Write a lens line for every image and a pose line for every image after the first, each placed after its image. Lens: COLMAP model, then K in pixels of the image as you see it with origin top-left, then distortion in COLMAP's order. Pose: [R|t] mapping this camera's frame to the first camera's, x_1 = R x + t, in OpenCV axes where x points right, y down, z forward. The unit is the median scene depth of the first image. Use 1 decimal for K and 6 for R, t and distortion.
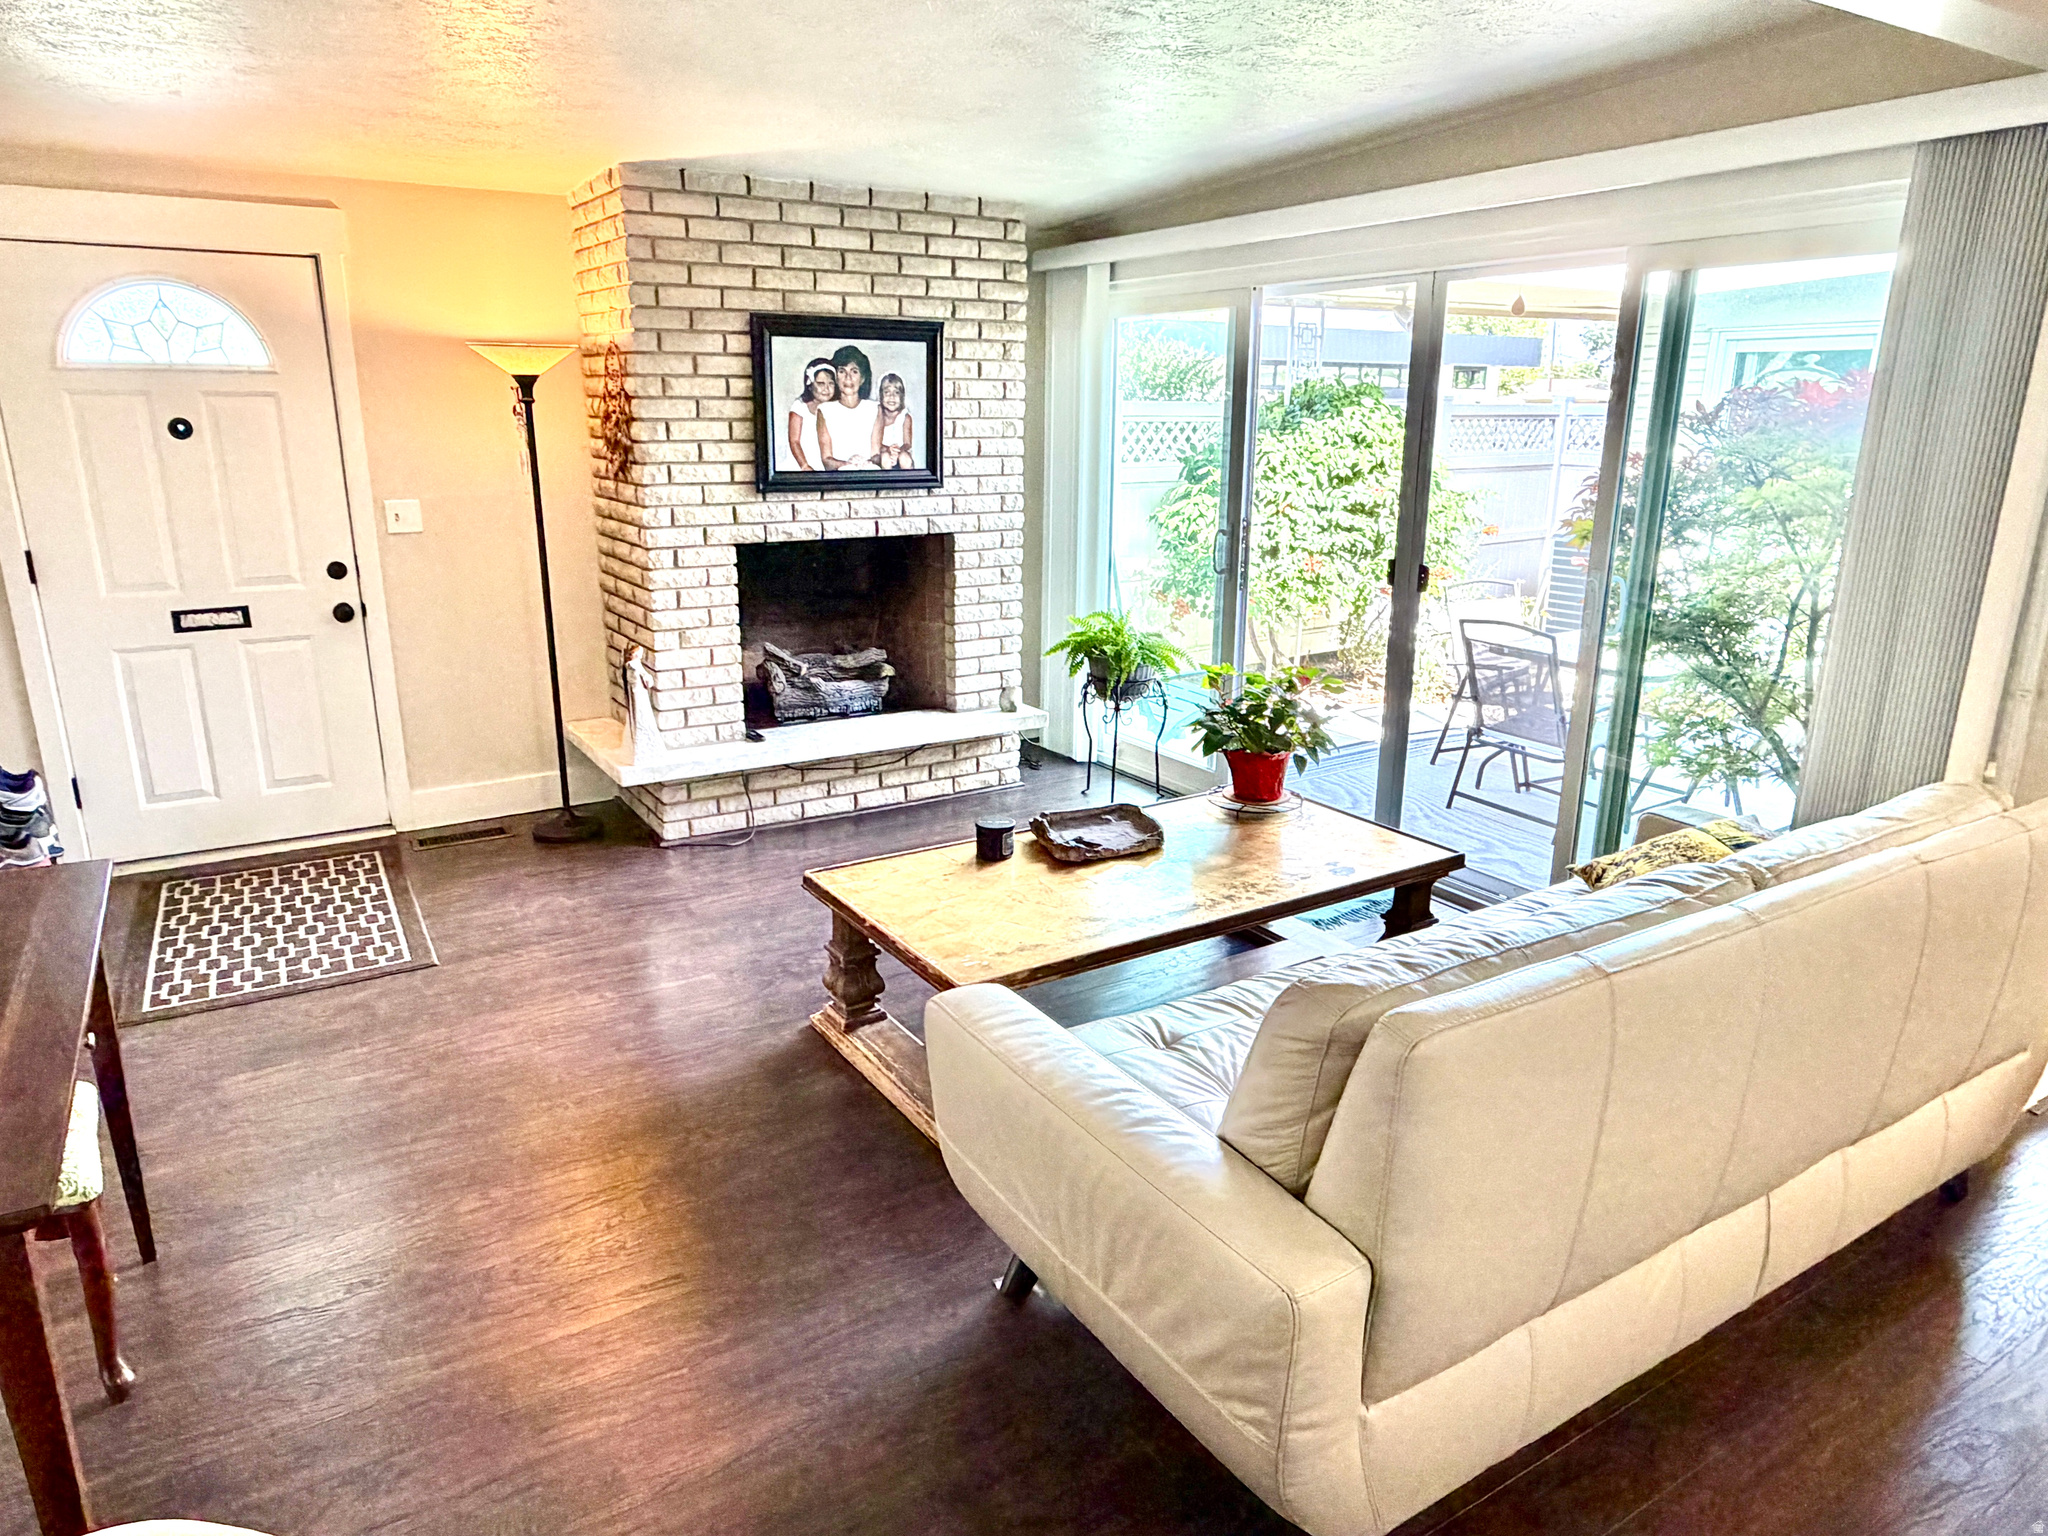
lens RADIAL K [[1288.2, 0, 1011.7], [0, 1288.2, 771.3], [0, 0, 1]] dist [0.004509, -0.000768]
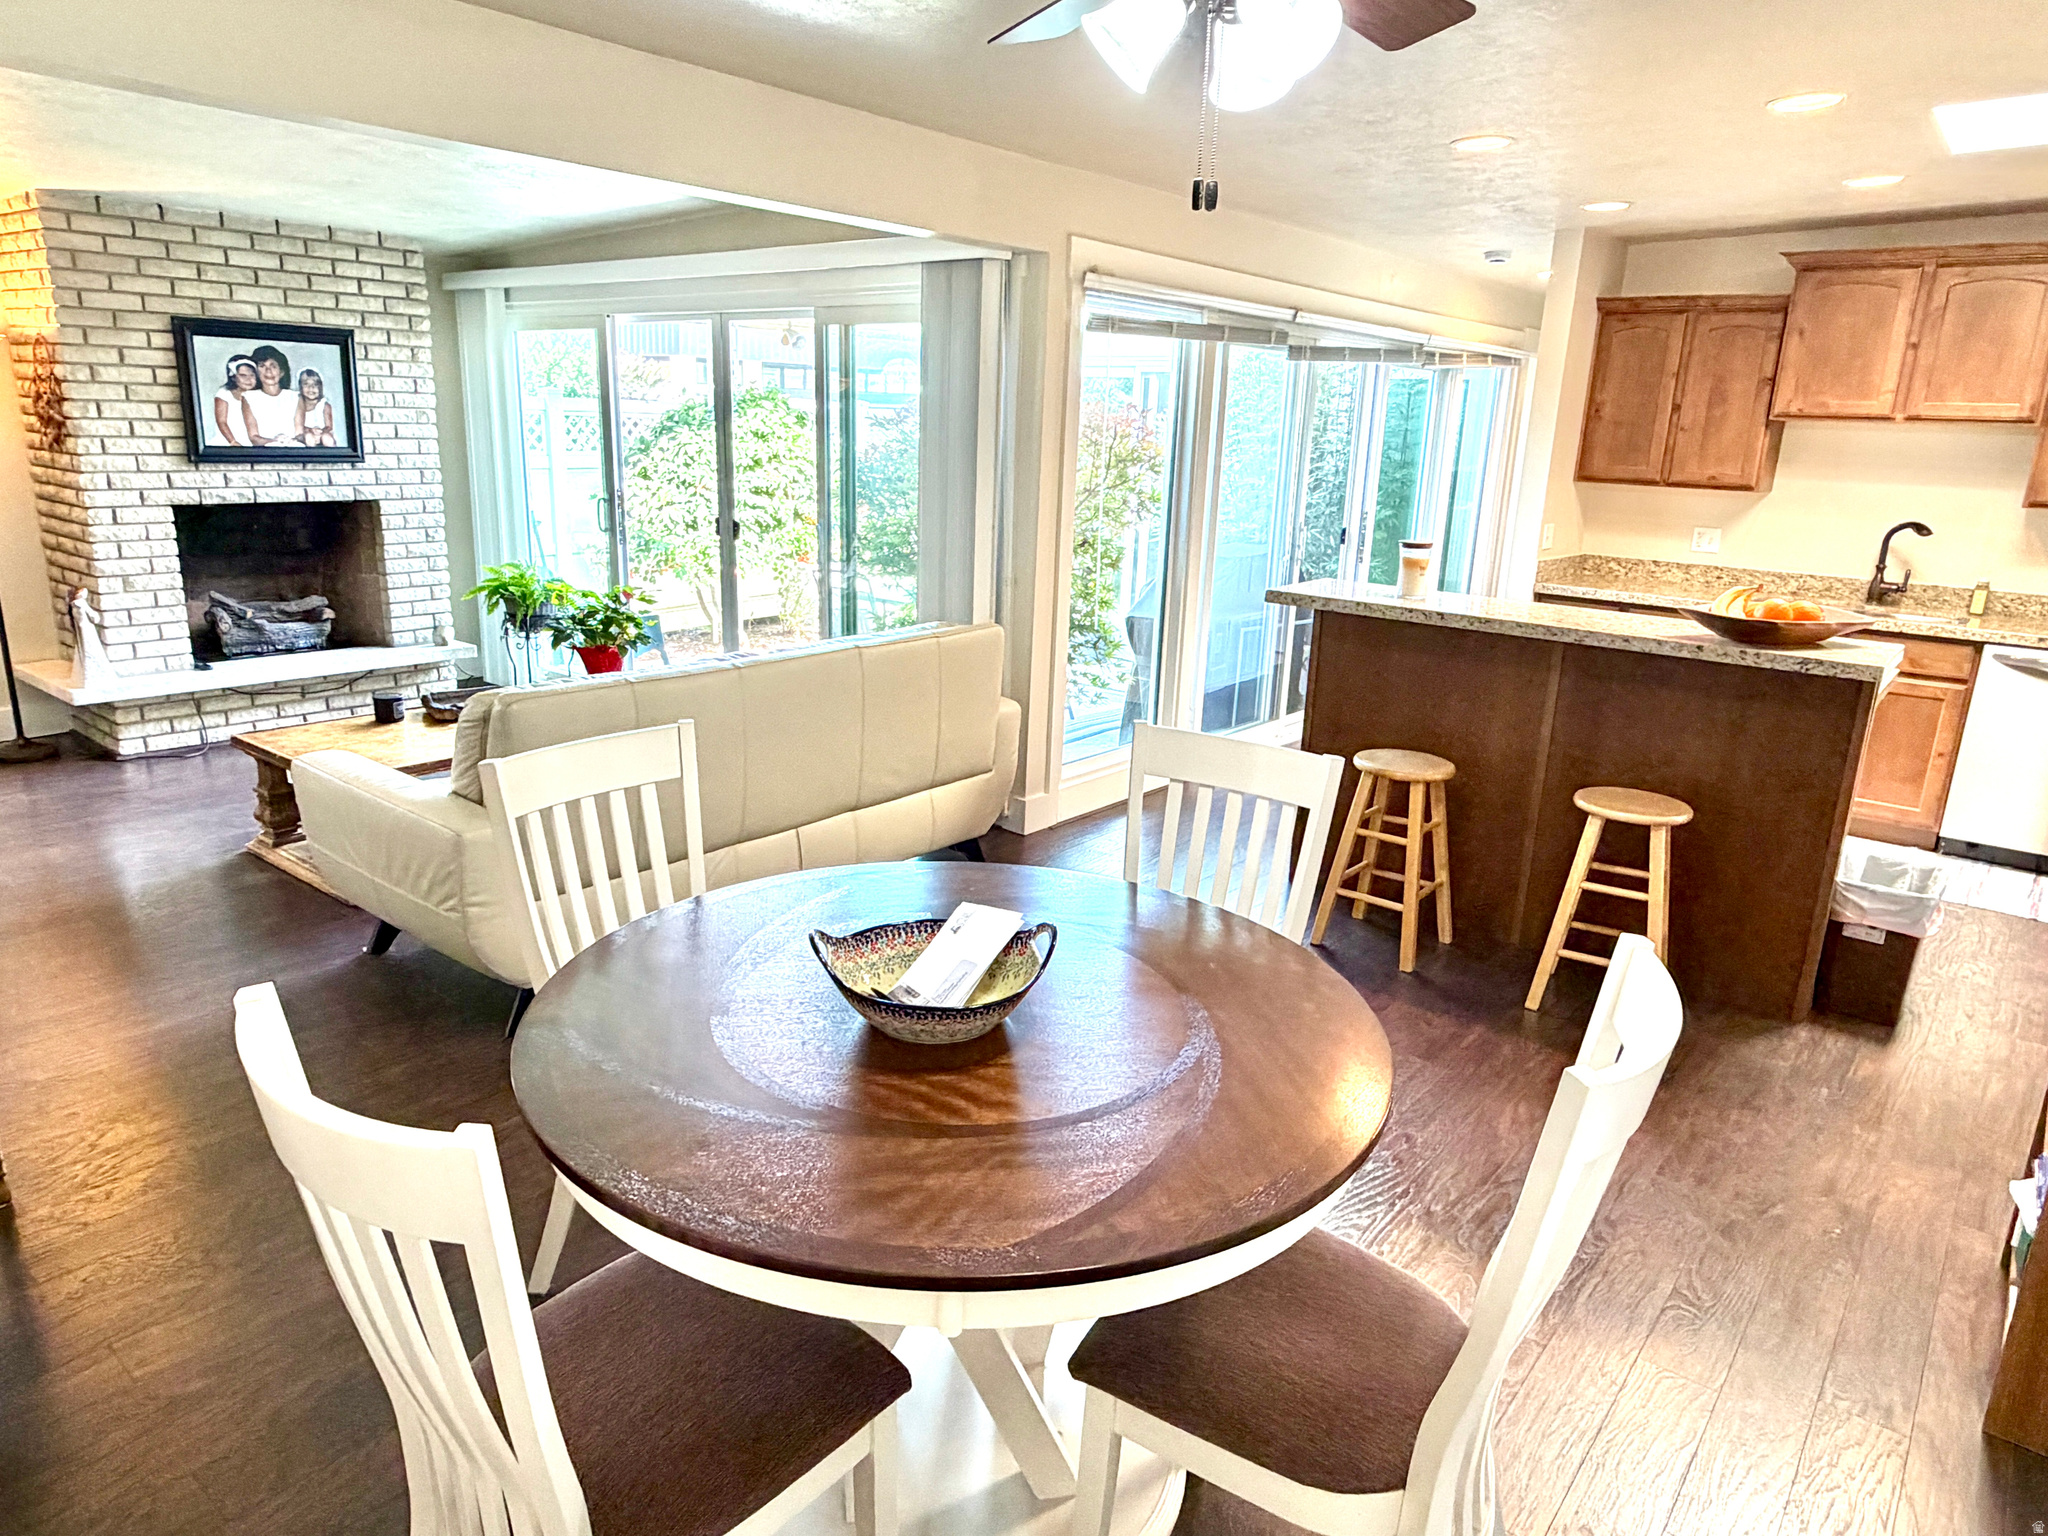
lens RADIAL K [[1288.2, 0, 1011.7], [0, 1288.2, 771.3], [0, 0, 1]] dist [0.004509, -0.000768]
pose [[0.945532, -0.061078, 0.319747, 0.124515], [0.061507, 0.998068, 0.008765, 0.107420], [-0.319664, 0.011379, 0.947463, -0.385283]]
